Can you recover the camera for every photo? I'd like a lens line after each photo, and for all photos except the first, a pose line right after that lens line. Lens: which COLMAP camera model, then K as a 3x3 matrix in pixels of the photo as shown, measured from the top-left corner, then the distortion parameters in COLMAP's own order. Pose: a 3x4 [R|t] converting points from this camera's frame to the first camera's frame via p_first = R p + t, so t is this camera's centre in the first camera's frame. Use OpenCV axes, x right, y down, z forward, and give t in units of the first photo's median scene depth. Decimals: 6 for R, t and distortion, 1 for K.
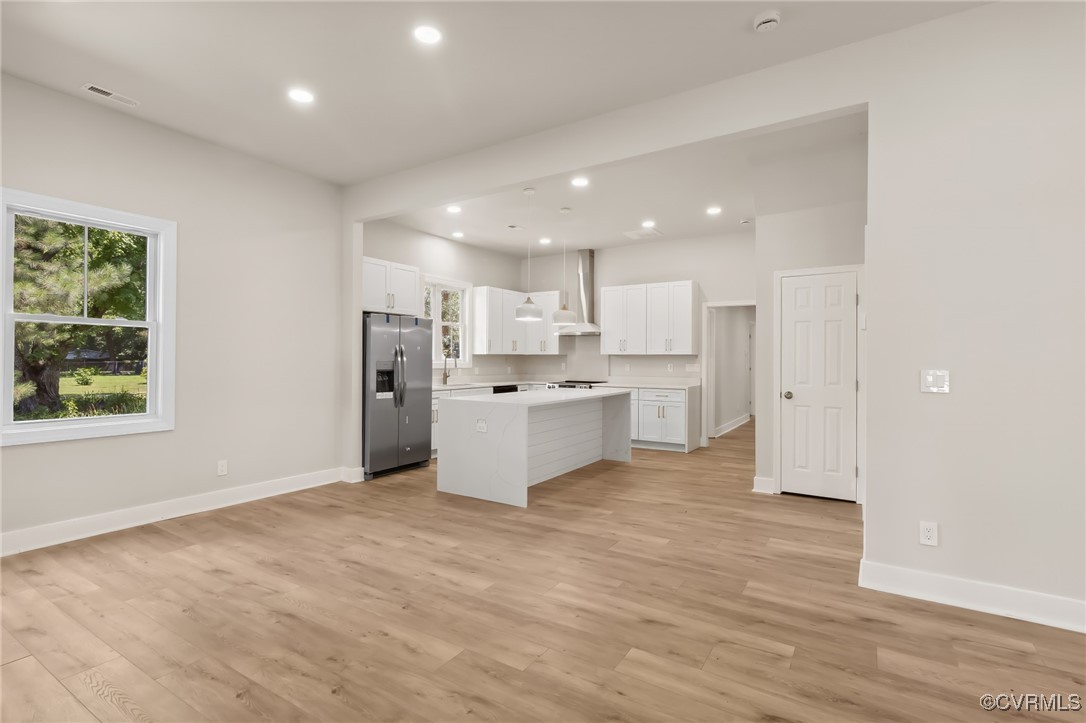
lens RADIAL K [[507.1, 0, 543.0], [0, 507.1, 361.5], [0, 0, 1]] dist [0.001345, 0.000334]
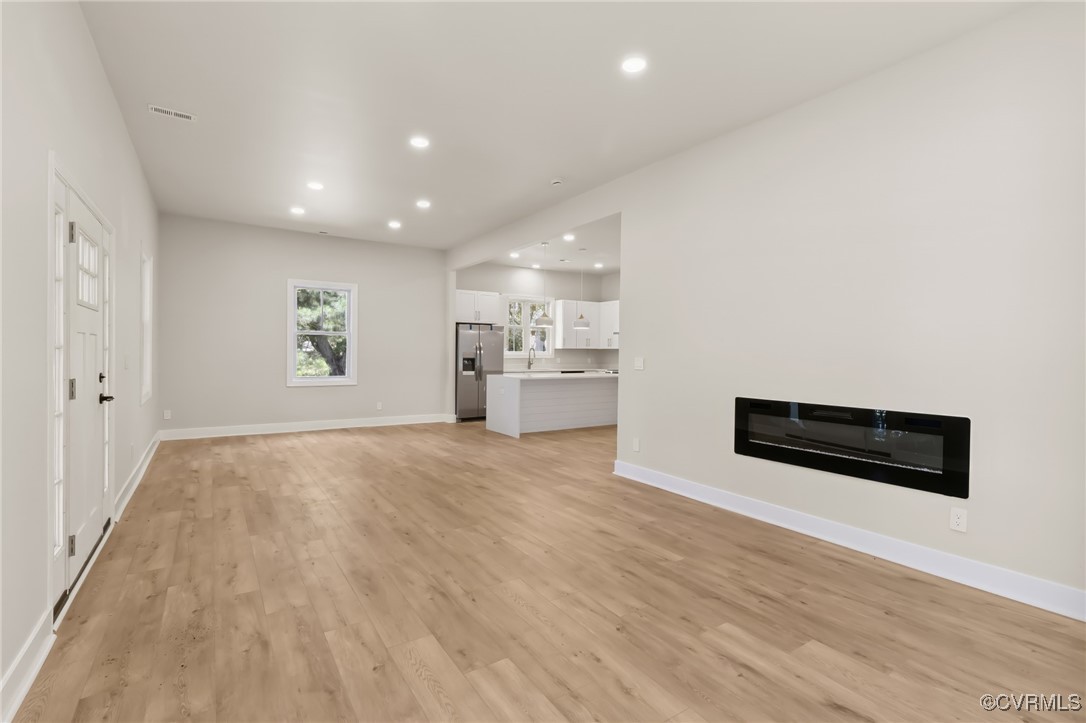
lens RADIAL K [[502.6, 0, 541.6], [0, 502.6, 351.8], [0, 0, 1]] dist [0.001155, 0.000087]
pose [[0.910410, 0.004951, -0.413678, 0.690123], [-0.008245, 0.999947, -0.006178, 0.006558], [0.413625, 0.009035, 0.910402, -0.474473]]
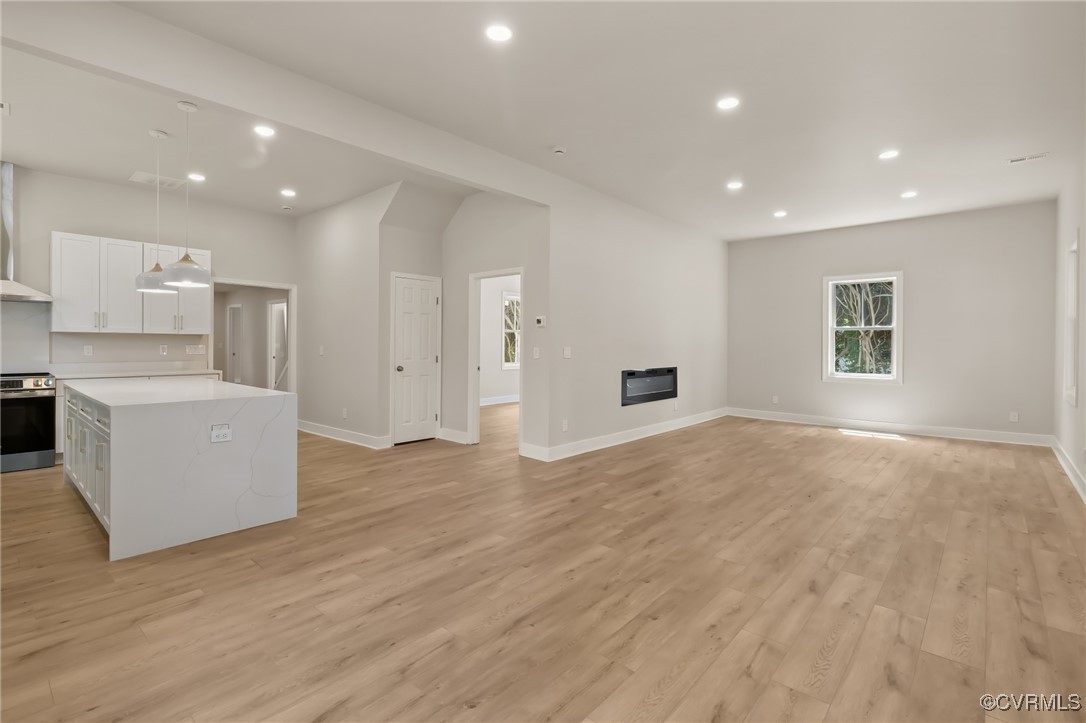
lens RADIAL K [[502.6, 0, 541.6], [0, 502.6, 351.8], [0, 0, 1]] dist [0.001155, 0.000087]
pose [[0.166044, -0.019053, 0.985934, -0.740530], [-0.002514, 0.999802, 0.019745, -0.003049], [-0.986115, -0.005757, 0.165963, 0.434770]]
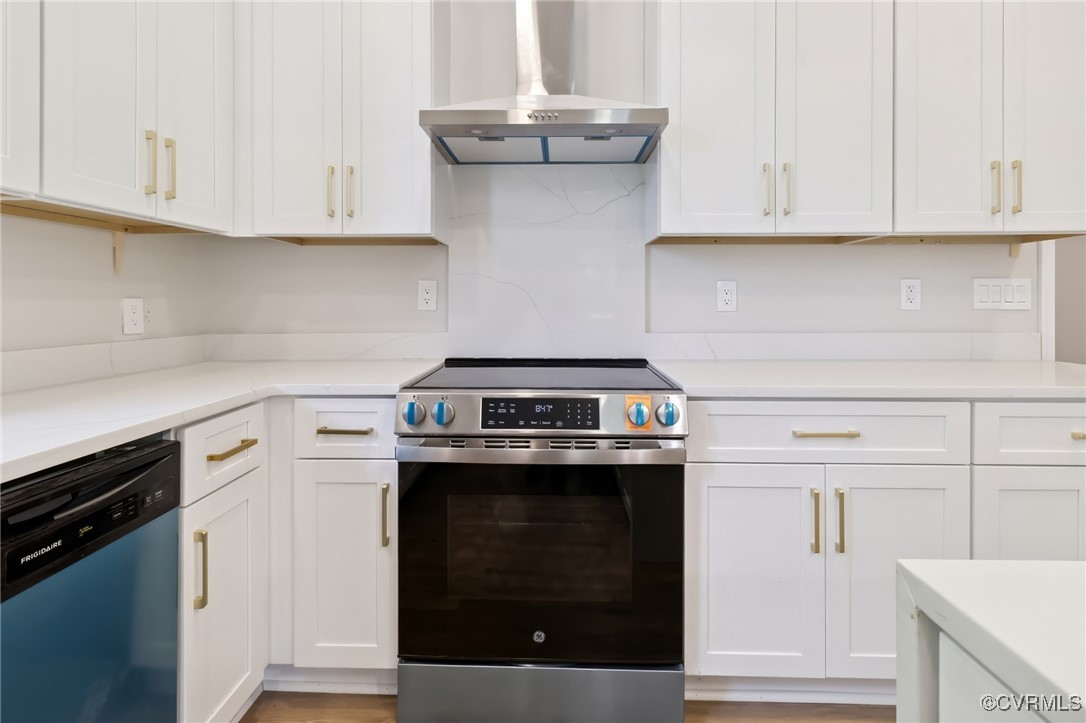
lens RADIAL K [[542.3, 0, 545.7], [0, 542.3, 304.1], [0, 0, 1]] dist [-0.000508, -0.000149]
pose [[0.856183, -0.004315, 0.516655, -0.073789], [0.006466, 0.999976, -0.002363, 0.027067], [-0.516633, 0.005363, 0.856190, 1.422435]]
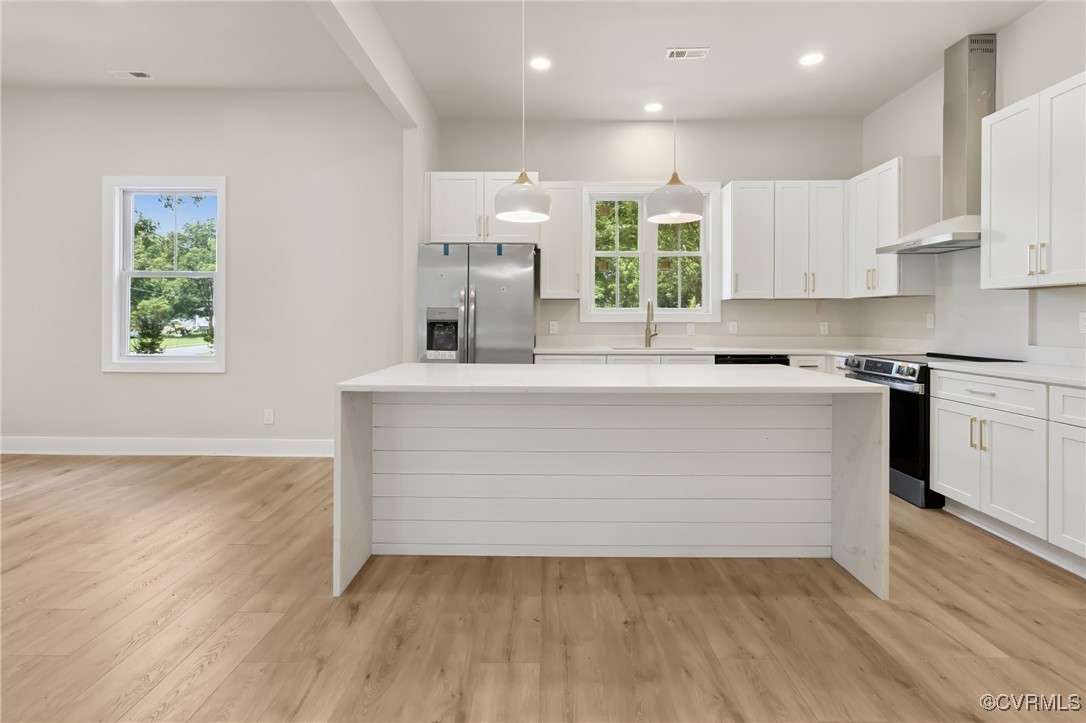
lens RADIAL K [[516.0, 0, 544.6], [0, 516.0, 320.1], [0, 0, 1]] dist [-0.000448, -0.000301]
pose [[0.526079, -0.001796, -0.850434, 0.467642], [-0.003207, 0.999986, -0.004095, 0.022199], [0.850430, 0.004881, 0.526066, 0.857056]]
